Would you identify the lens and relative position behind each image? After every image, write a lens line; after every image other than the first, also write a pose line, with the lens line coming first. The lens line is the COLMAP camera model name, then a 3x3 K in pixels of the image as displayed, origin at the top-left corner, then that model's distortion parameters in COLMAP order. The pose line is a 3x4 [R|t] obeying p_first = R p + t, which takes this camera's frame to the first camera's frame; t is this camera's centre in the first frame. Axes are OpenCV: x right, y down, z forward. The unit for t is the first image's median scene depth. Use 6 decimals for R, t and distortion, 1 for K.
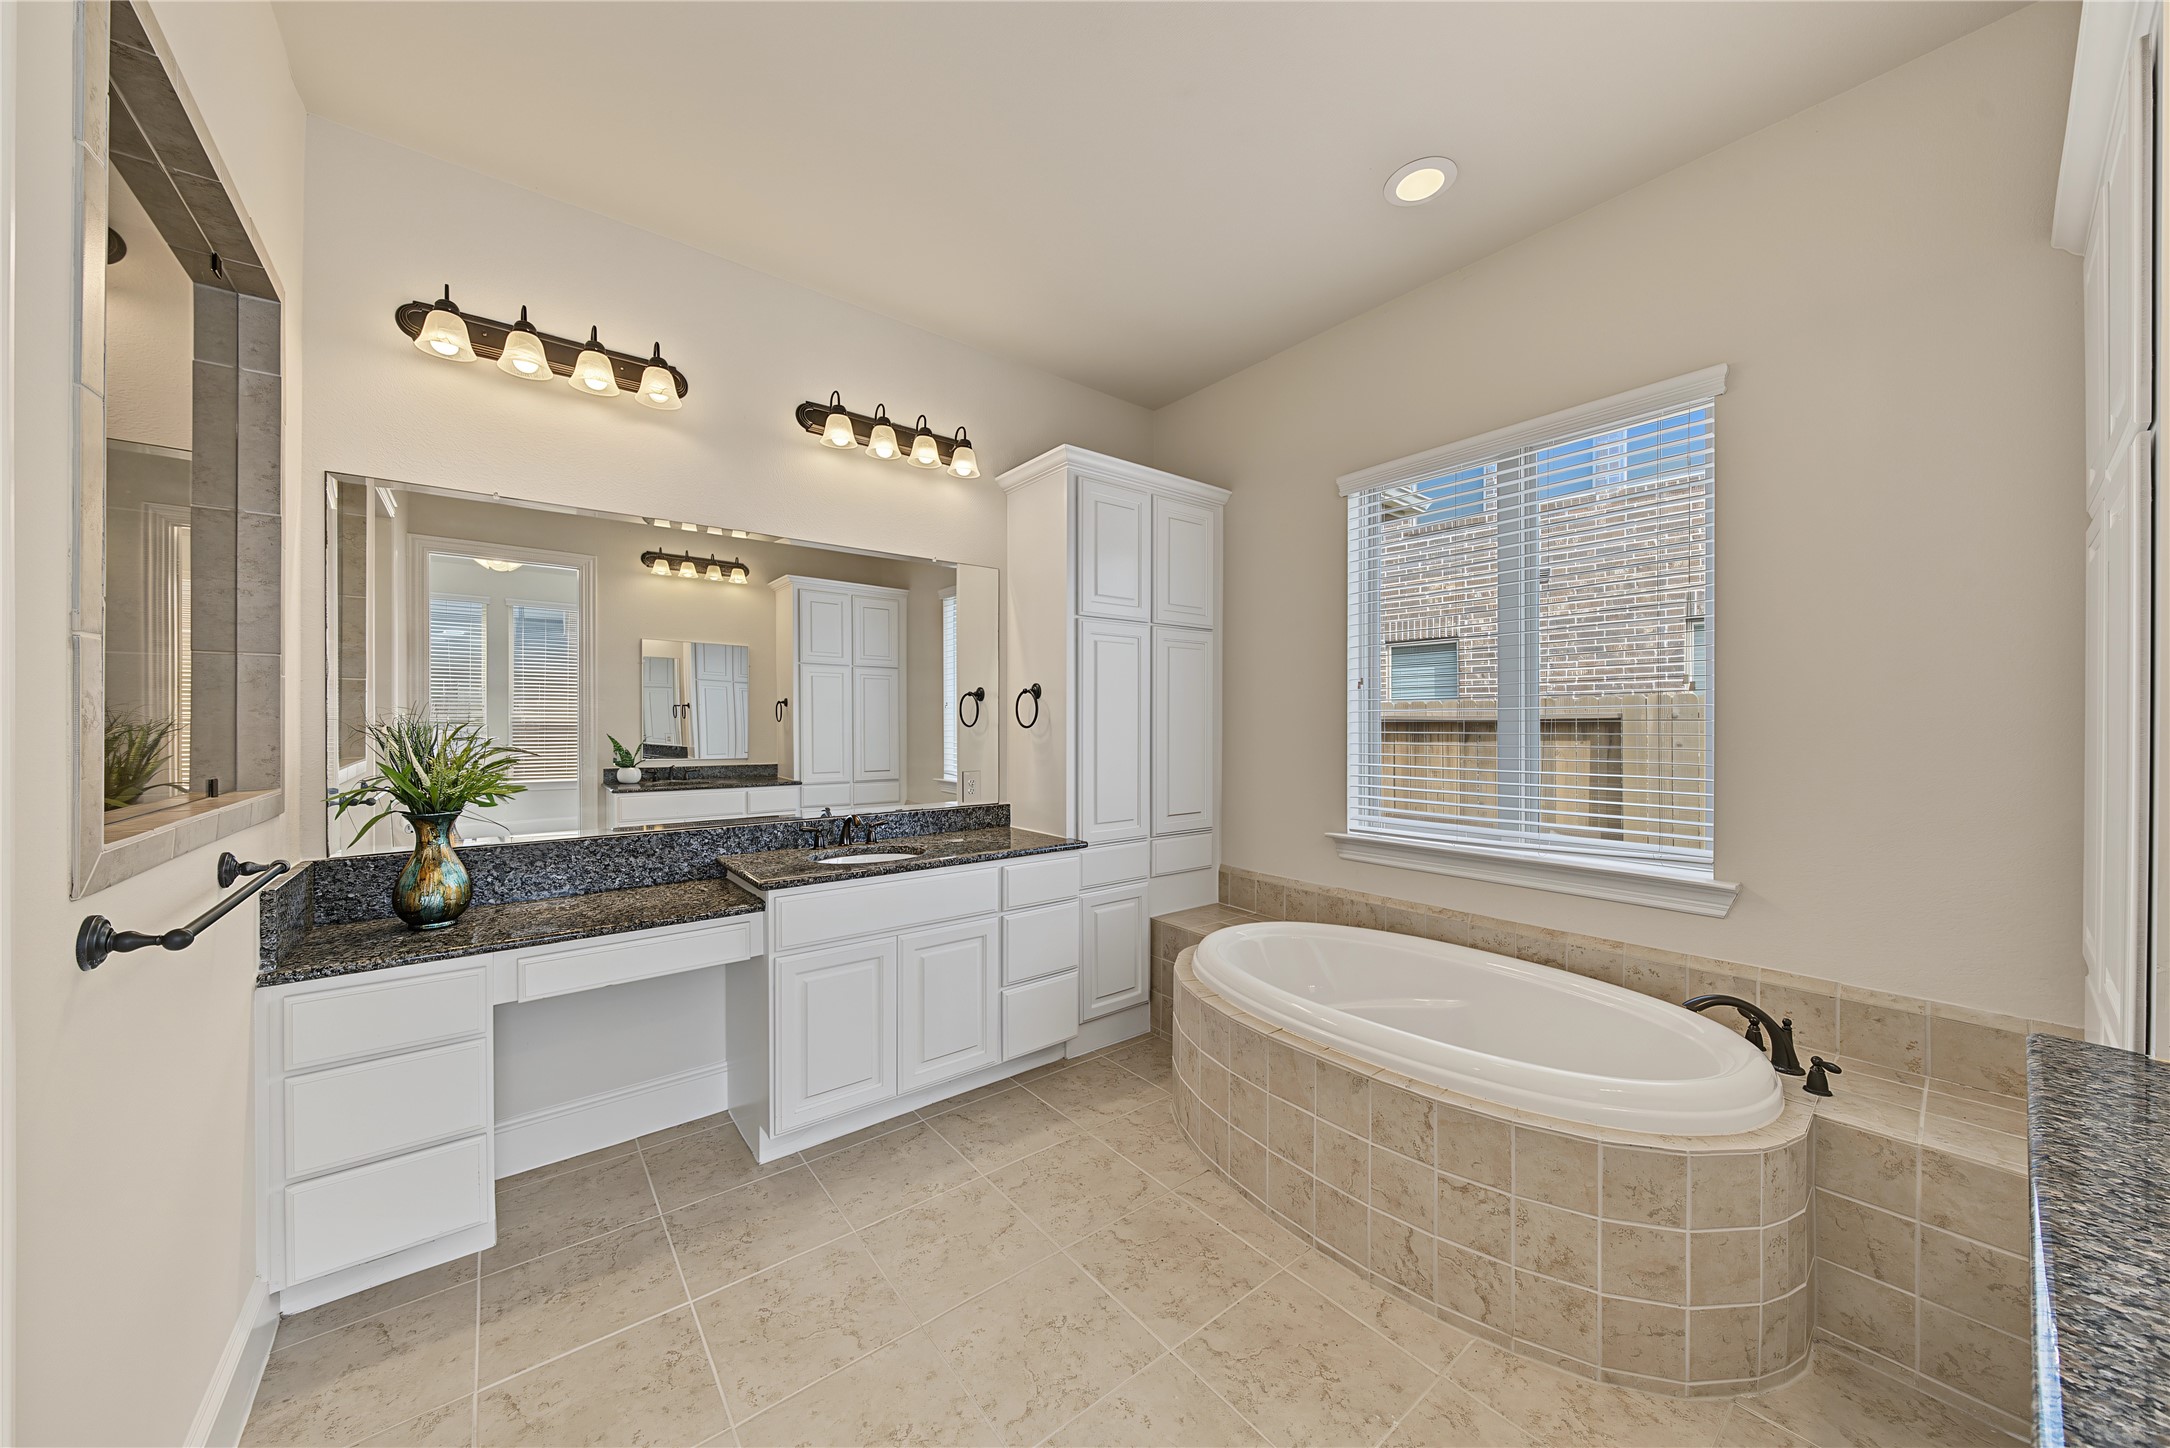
lens RADIAL K [[752.8, 0, 1107.1], [0, 752.8, 726.2], [0, 0, 1]] dist [-0.005472, -0.000266]
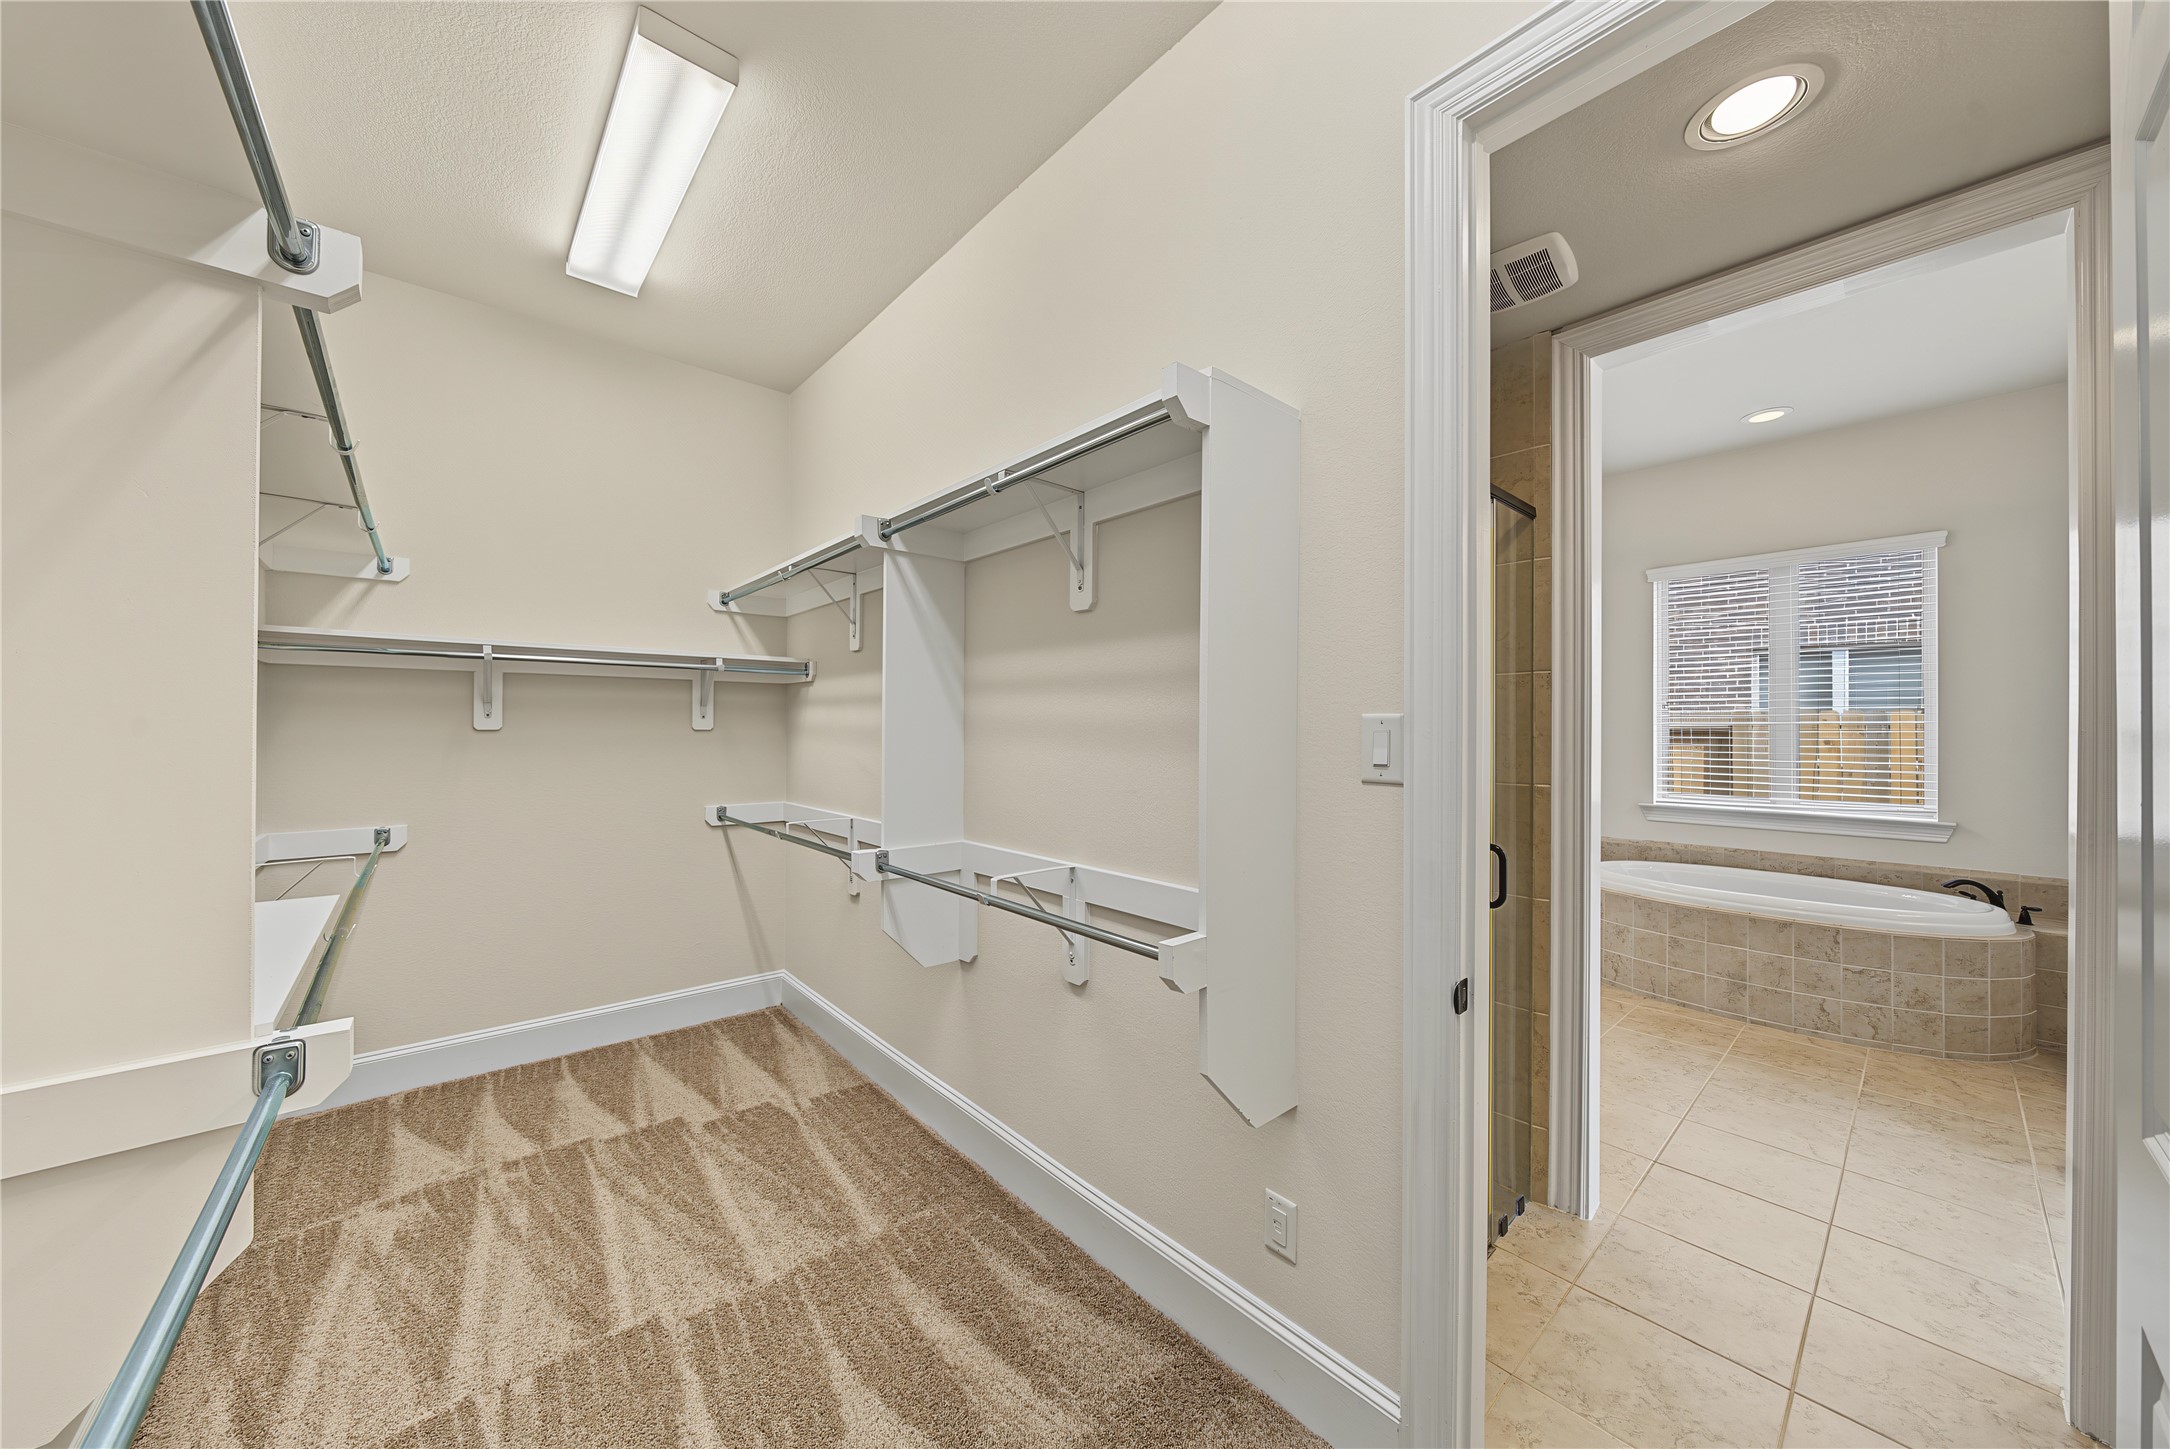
lens RADIAL K [[752.8, 0, 1084.7], [0, 752.8, 729.6], [0, 0, 1]] dist [-0.005472, -0.000266]
pose [[0.999096, 0.001607, 0.042479, -1.191387], [-0.001307, 0.999974, -0.007078, 0.005981], [-0.042489, 0.007016, 0.999072, -0.626773]]
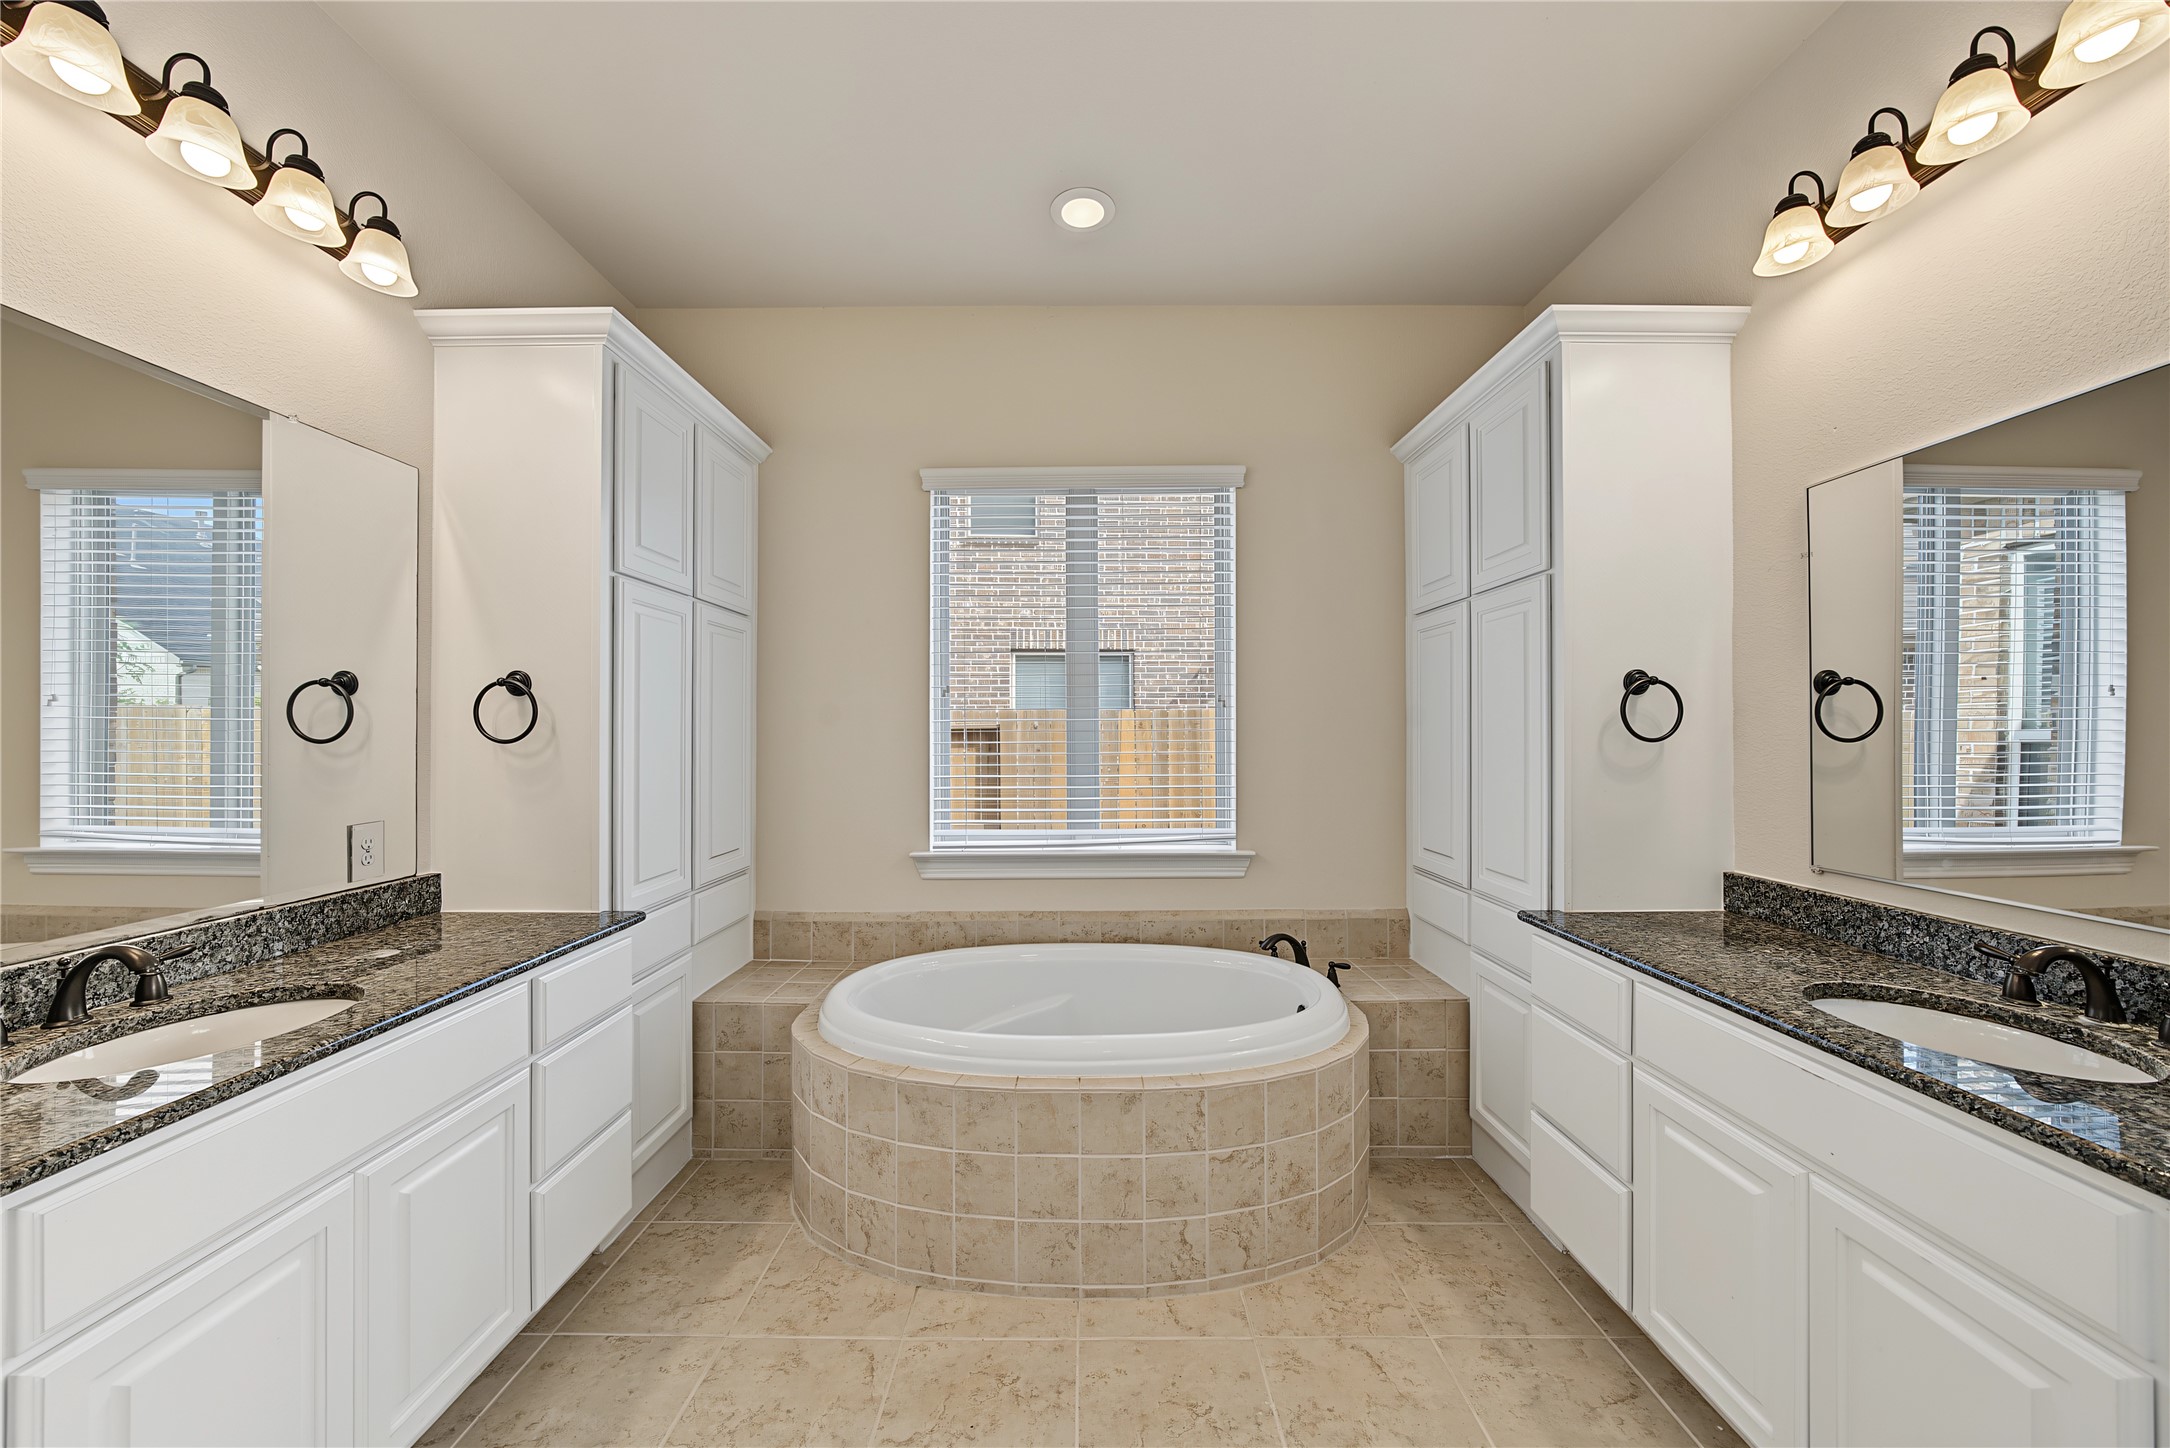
lens RADIAL K [[752.8, 0, 1077.9], [0, 752.8, 728.1], [0, 0, 1]] dist [-0.005472, -0.000266]
pose [[0.632386, 0.001396, 0.774652, -0.382828], [0.006258, 0.999957, -0.006910, -0.003714], [-0.774628, 0.009217, 0.632350, 0.350577]]
